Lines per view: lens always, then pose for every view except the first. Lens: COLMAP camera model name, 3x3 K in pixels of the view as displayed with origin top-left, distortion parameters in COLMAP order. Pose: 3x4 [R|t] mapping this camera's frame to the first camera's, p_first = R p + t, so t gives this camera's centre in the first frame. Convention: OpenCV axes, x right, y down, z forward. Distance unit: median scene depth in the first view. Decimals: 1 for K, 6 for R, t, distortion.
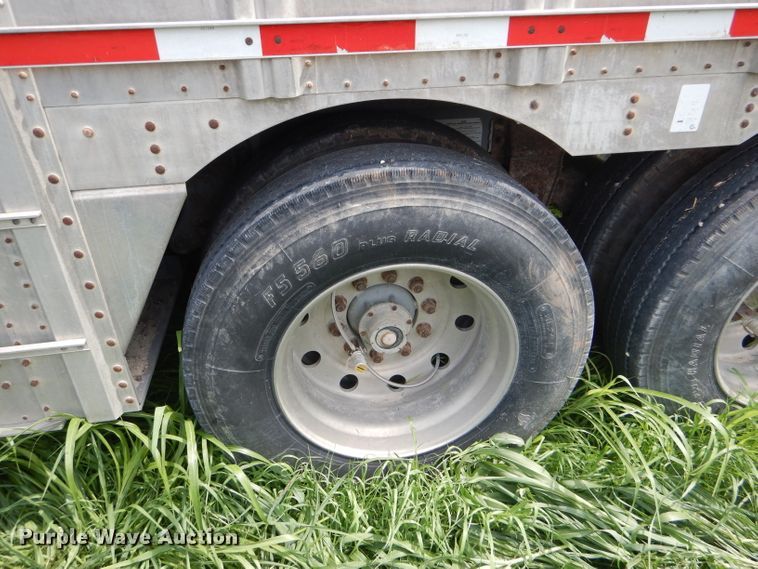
lens RADIAL K [[539.0, 0, 385.4], [0, 539.0, 277.4], [0, 0, 1]] dist [0.007580, -0.006024]
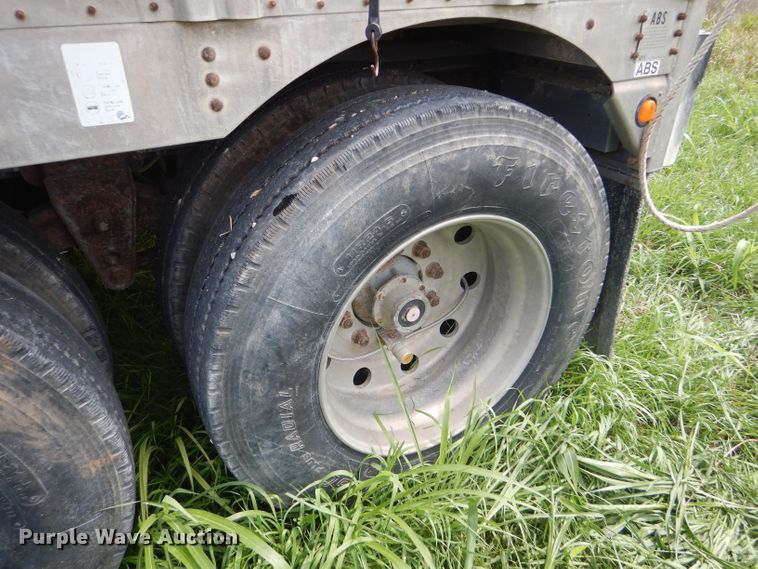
lens RADIAL K [[539.0, 0, 379.8], [0, 539.0, 283.2], [0, 0, 1]] dist [0.007580, -0.006024]
pose [[0.940256, -0.173070, 0.293199, 0.554937], [0.169360, 0.984814, 0.038197, -0.058738], [-0.295357, 0.013742, 0.955288, 0.294170]]
